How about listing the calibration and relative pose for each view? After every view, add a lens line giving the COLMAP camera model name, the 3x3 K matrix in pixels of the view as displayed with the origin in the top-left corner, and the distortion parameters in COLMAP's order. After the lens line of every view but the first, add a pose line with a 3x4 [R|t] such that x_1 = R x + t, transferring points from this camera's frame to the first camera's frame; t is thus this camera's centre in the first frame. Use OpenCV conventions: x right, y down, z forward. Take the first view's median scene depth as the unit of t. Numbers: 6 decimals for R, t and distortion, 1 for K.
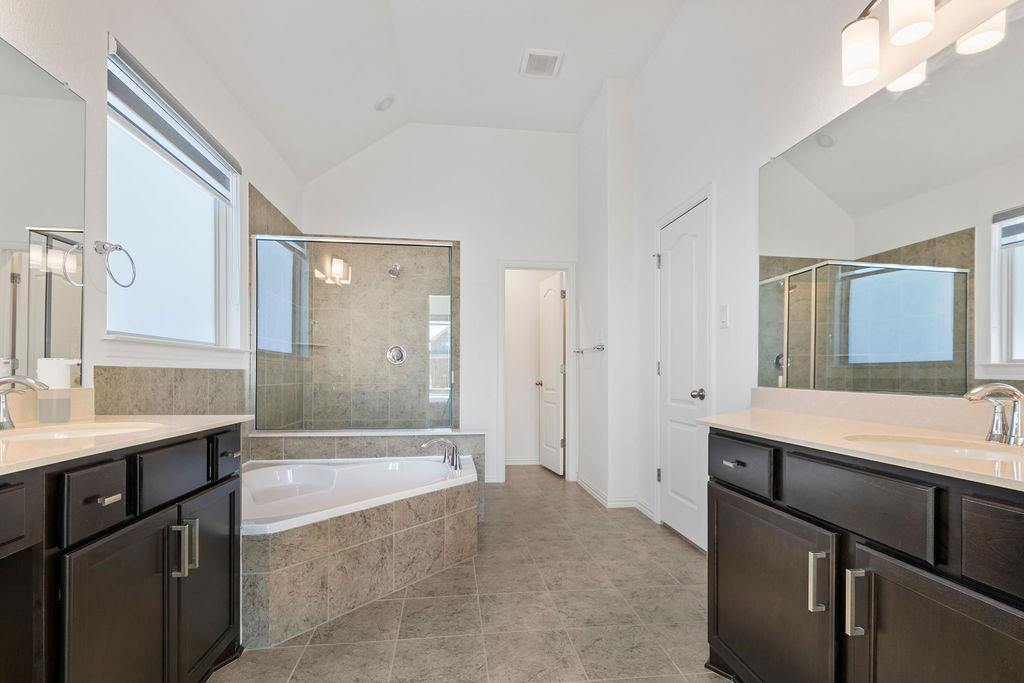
lens RADIAL K [[482.3, 0, 514.5], [0, 482.3, 339.3], [0, 0, 1]] dist [-0.003209, -0.001312]
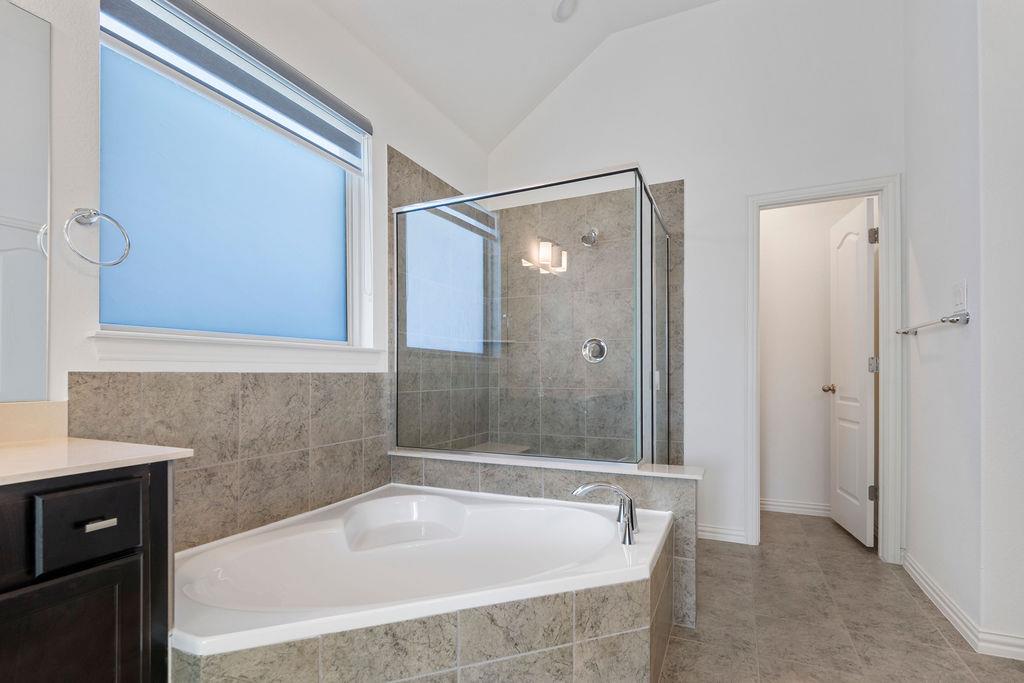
lens RADIAL K [[482.2, 0, 514.5], [0, 482.2, 373.7], [0, 0, 1]] dist [-0.002974, -0.000765]
pose [[0.842542, -0.011015, -0.538518, 0.072111], [0.048598, 0.997268, 0.055635, 0.028171], [0.536434, -0.073046, 0.840775, 0.418829]]
